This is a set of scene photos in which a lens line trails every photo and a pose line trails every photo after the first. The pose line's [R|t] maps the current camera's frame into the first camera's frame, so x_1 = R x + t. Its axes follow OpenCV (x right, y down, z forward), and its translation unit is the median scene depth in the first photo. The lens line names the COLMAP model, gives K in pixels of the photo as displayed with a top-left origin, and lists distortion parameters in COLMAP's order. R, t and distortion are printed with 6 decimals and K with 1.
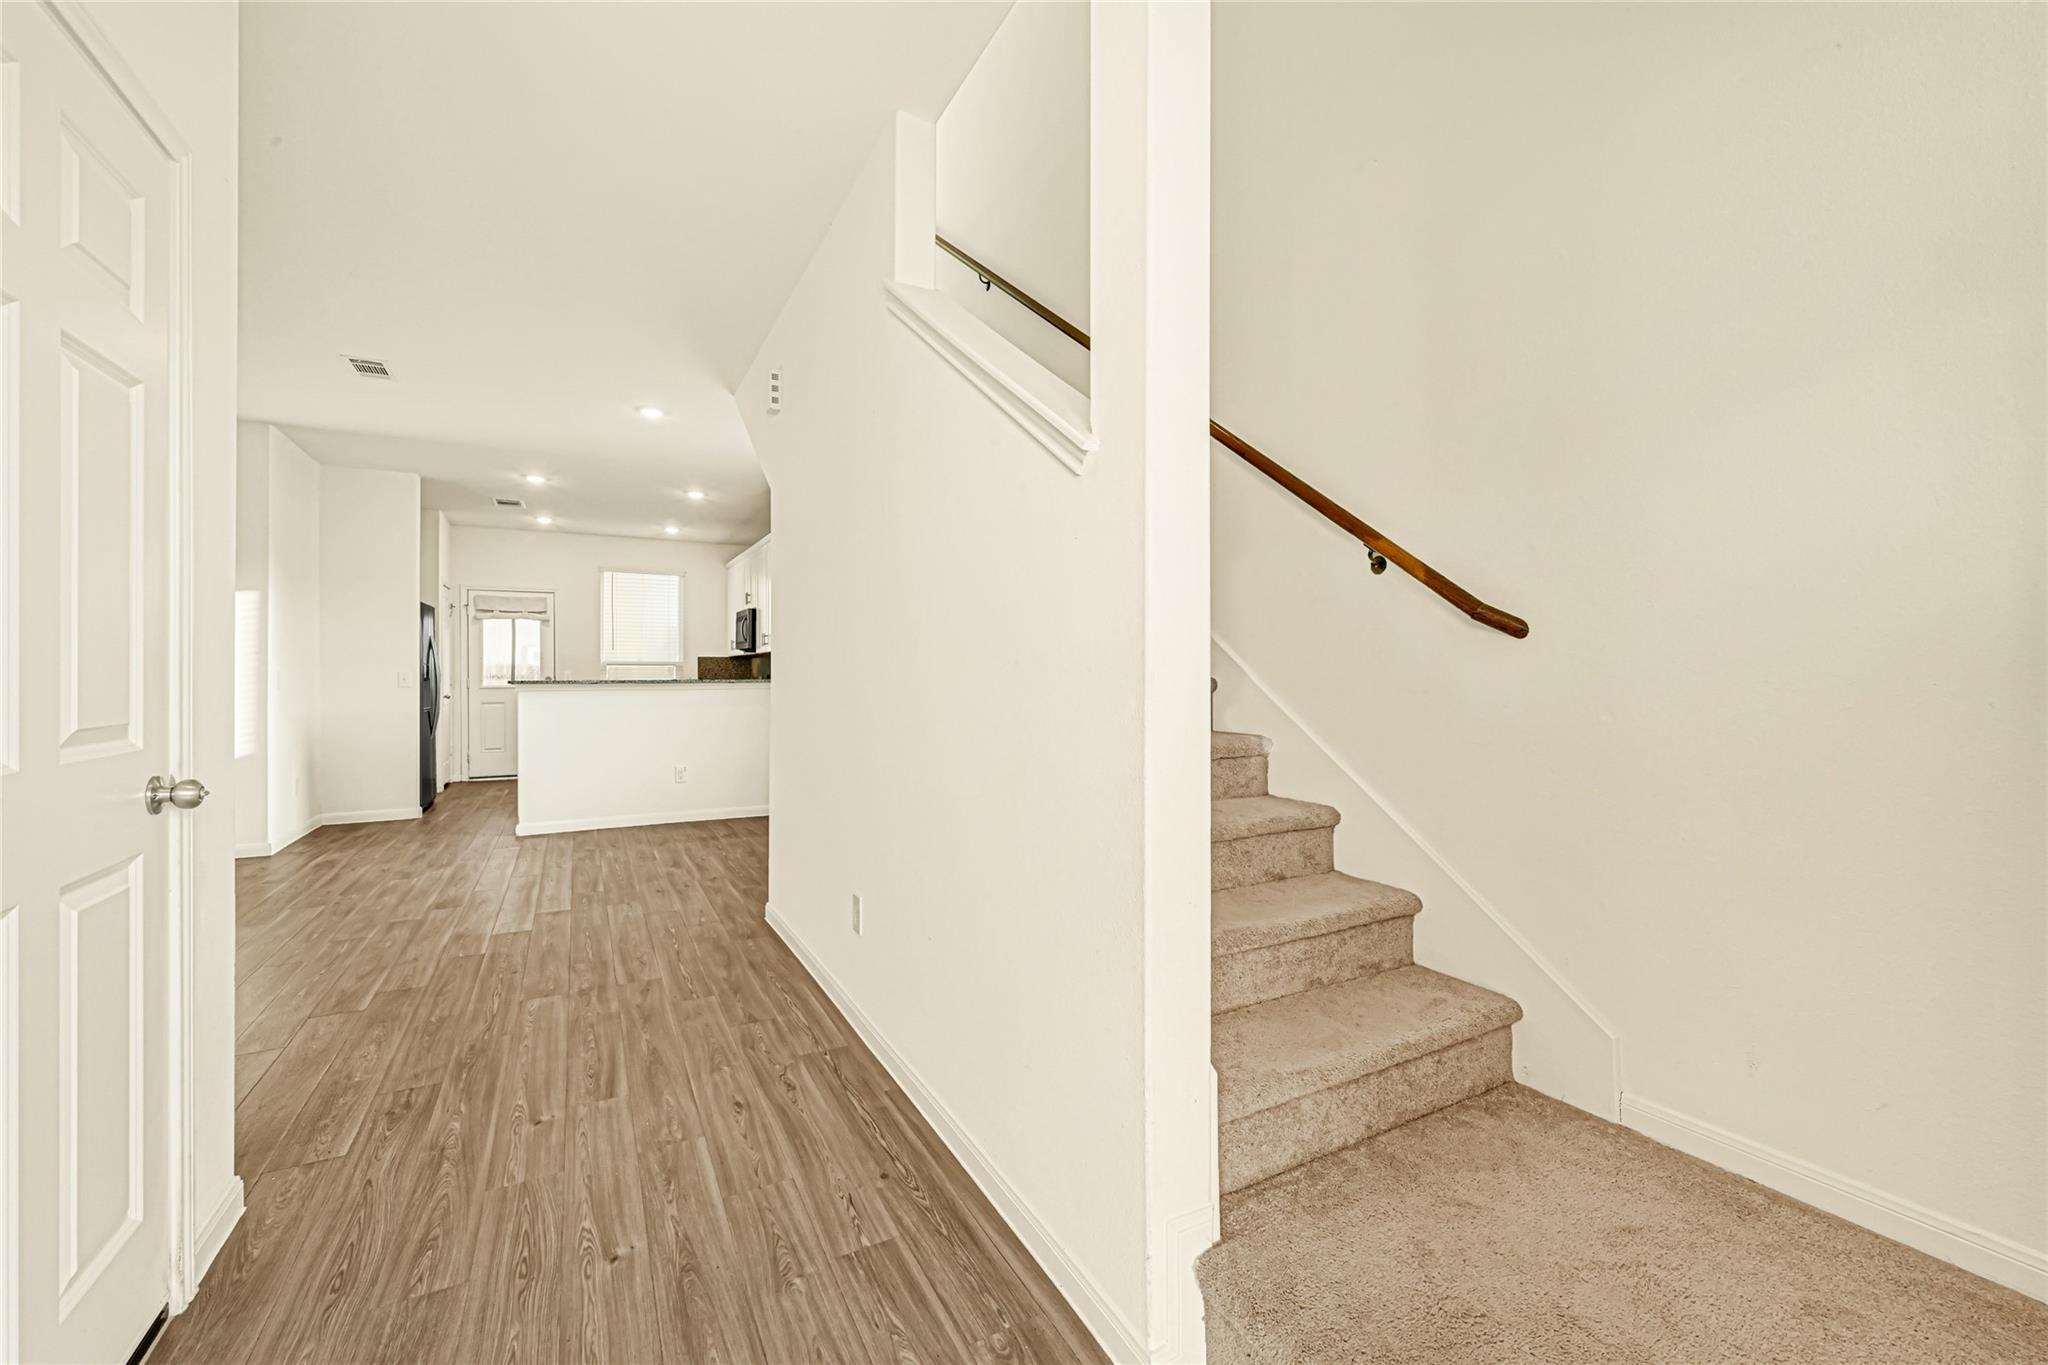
lens RADIAL K [[831.9, 0, 1040.3], [0, 831.9, 667.4], [0, 0, 1]] dist [0.000376, -0.000719]
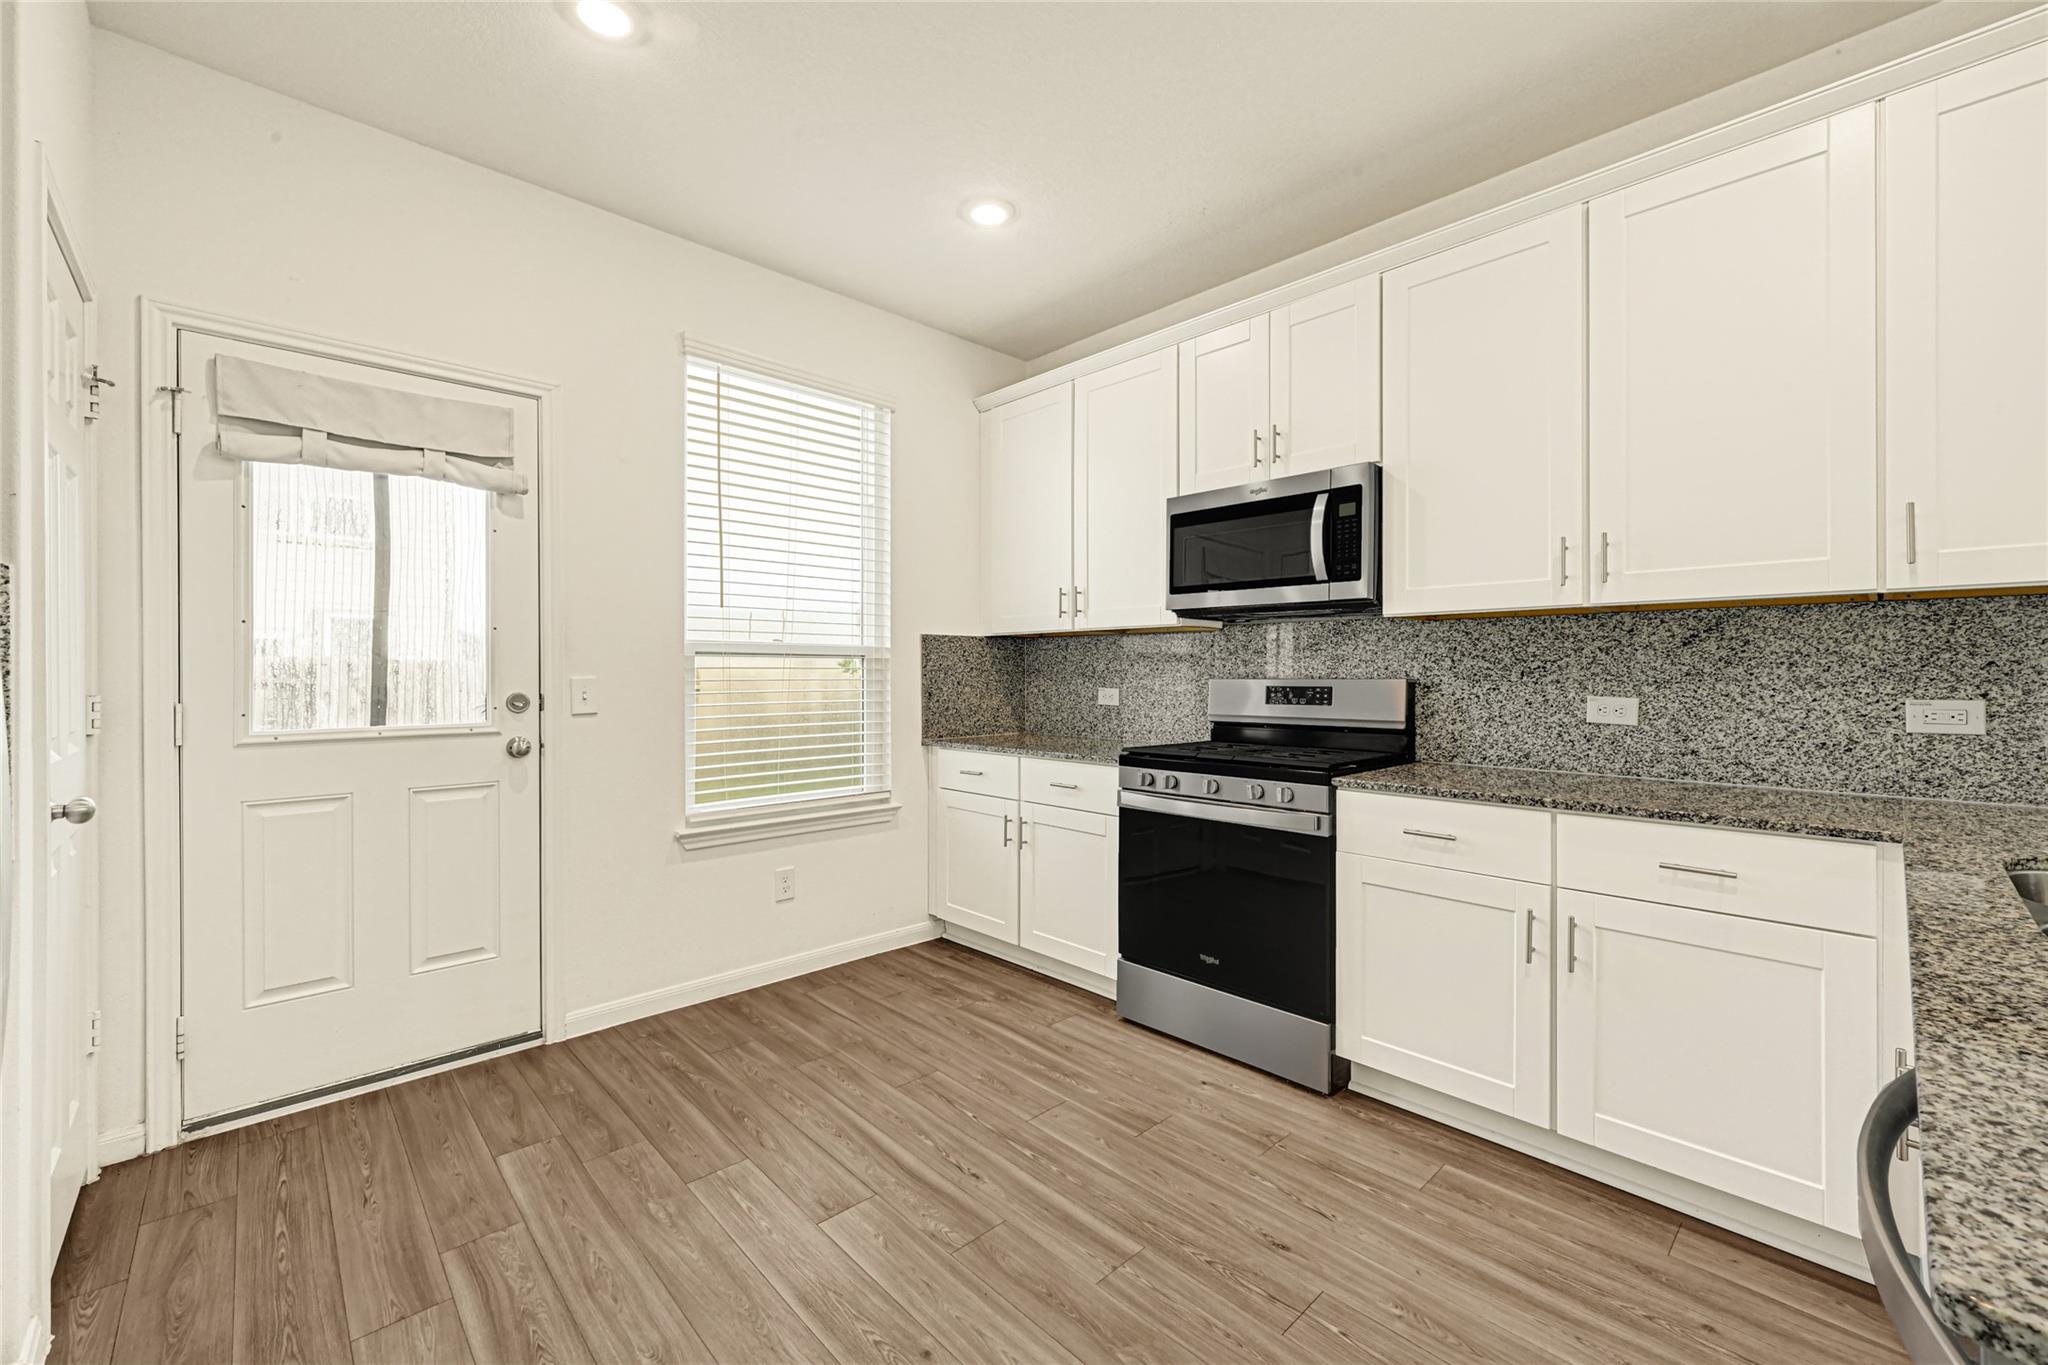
lens RADIAL K [[825.2, 0, 1022.3], [0, 825.2, 668.8], [0, 0, 1]] dist [0.002639, 0.000230]
pose [[0.968440, 0.004379, 0.249210, -0.819775], [-0.004899, 0.999987, 0.001466, 0.003085], [-0.249200, -0.002641, 0.968448, 1.136248]]
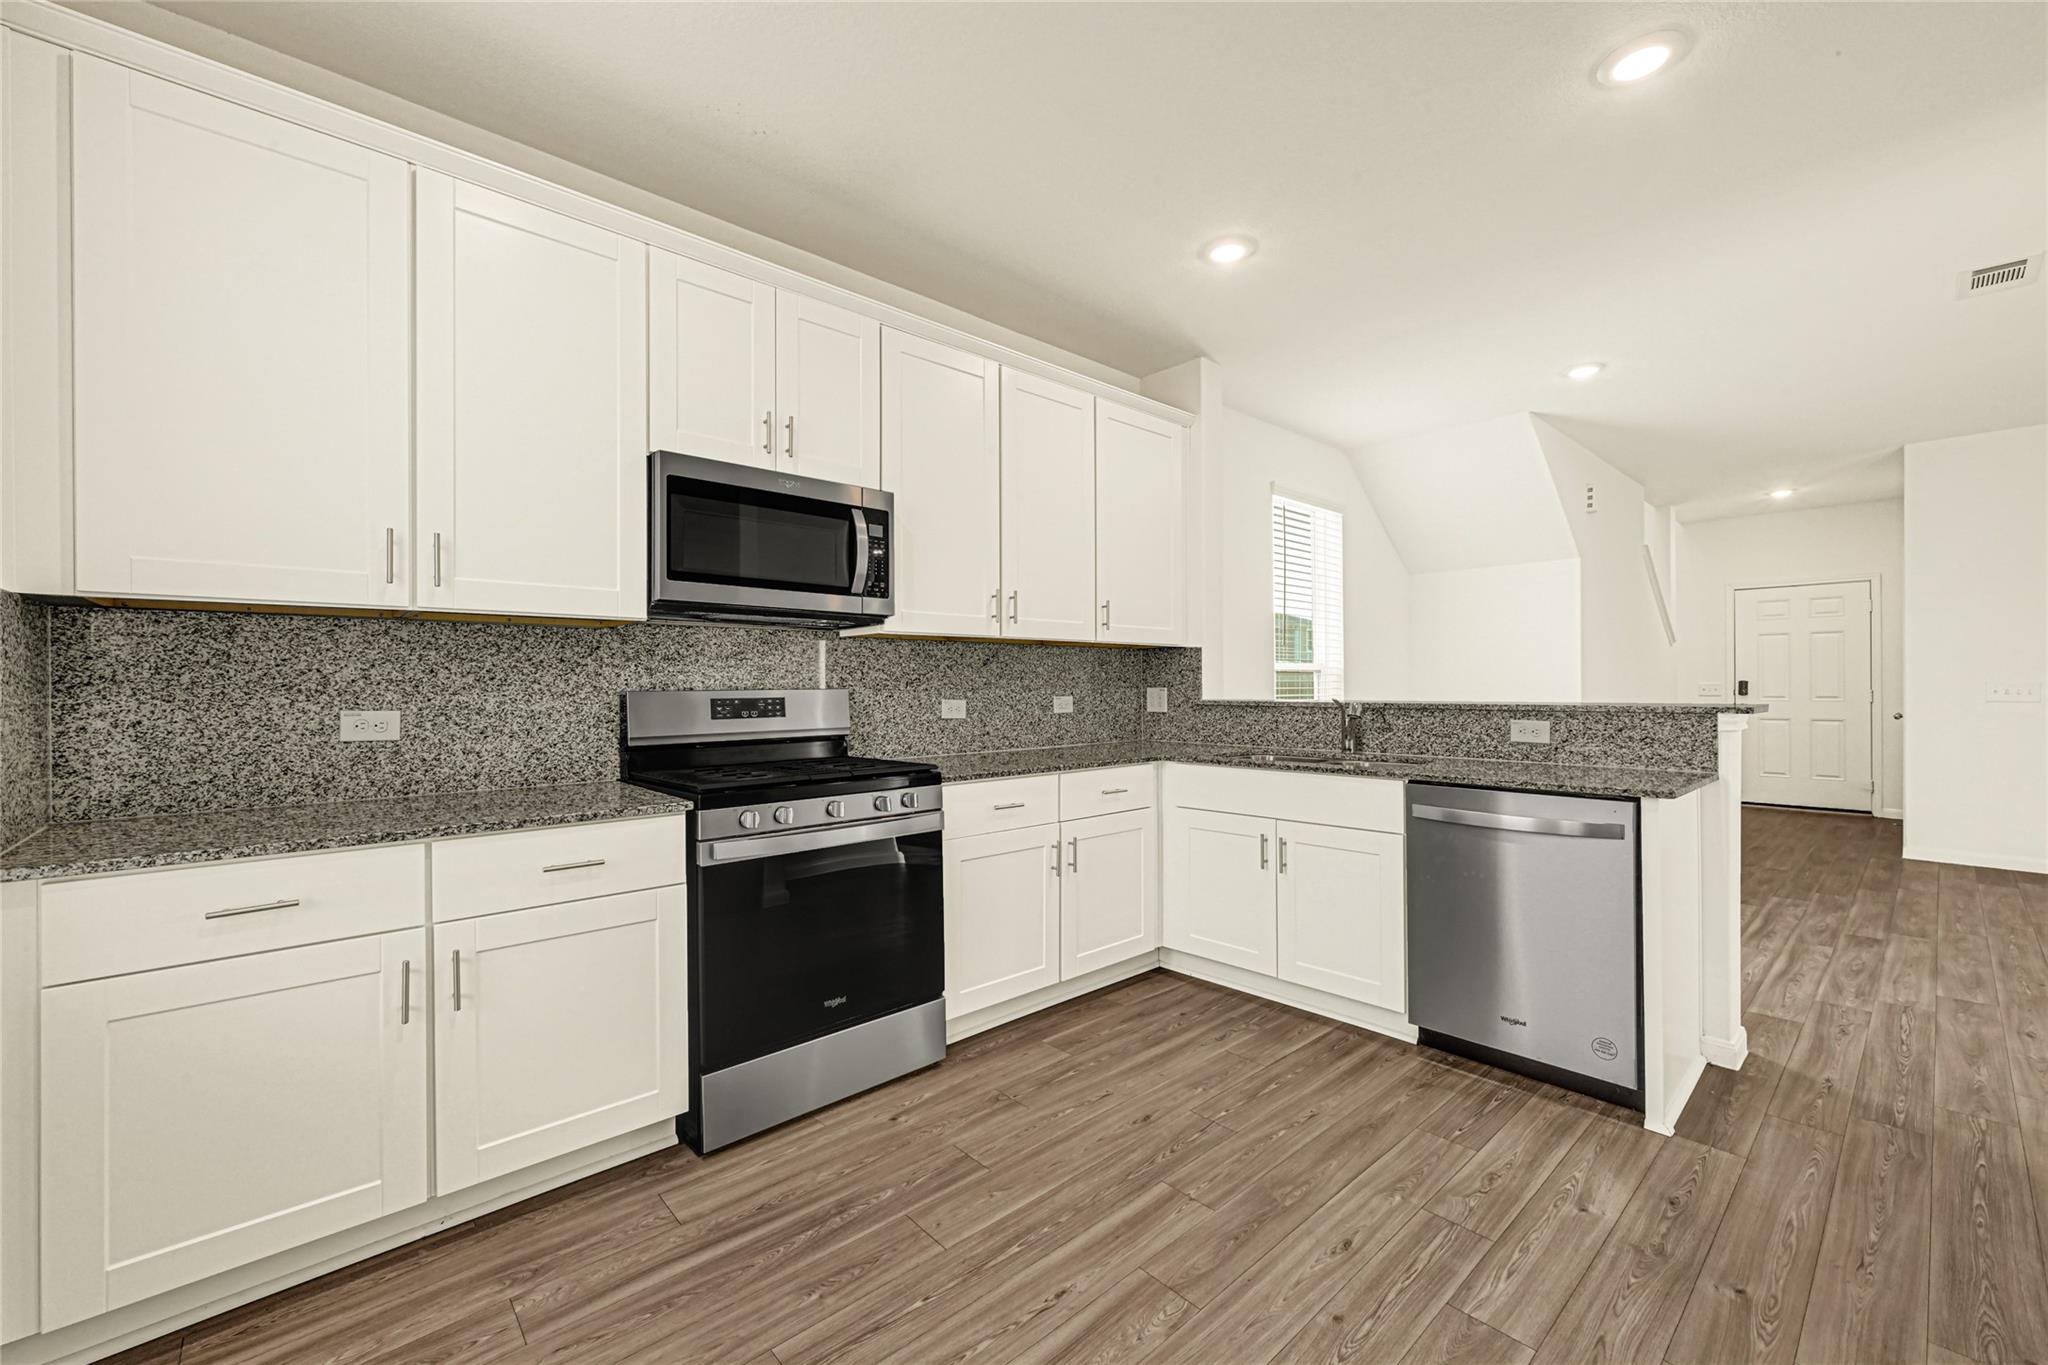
lens RADIAL K [[825.2, 0, 1028.2], [0, 825.2, 689.6], [0, 0, 1]] dist [0.002639, 0.000230]
pose [[-0.225675, -0.001770, 0.974201, -1.024267], [-0.001878, 0.999997, 0.001381, 0.008139], [-0.974201, -0.001518, -0.225678, 1.548775]]
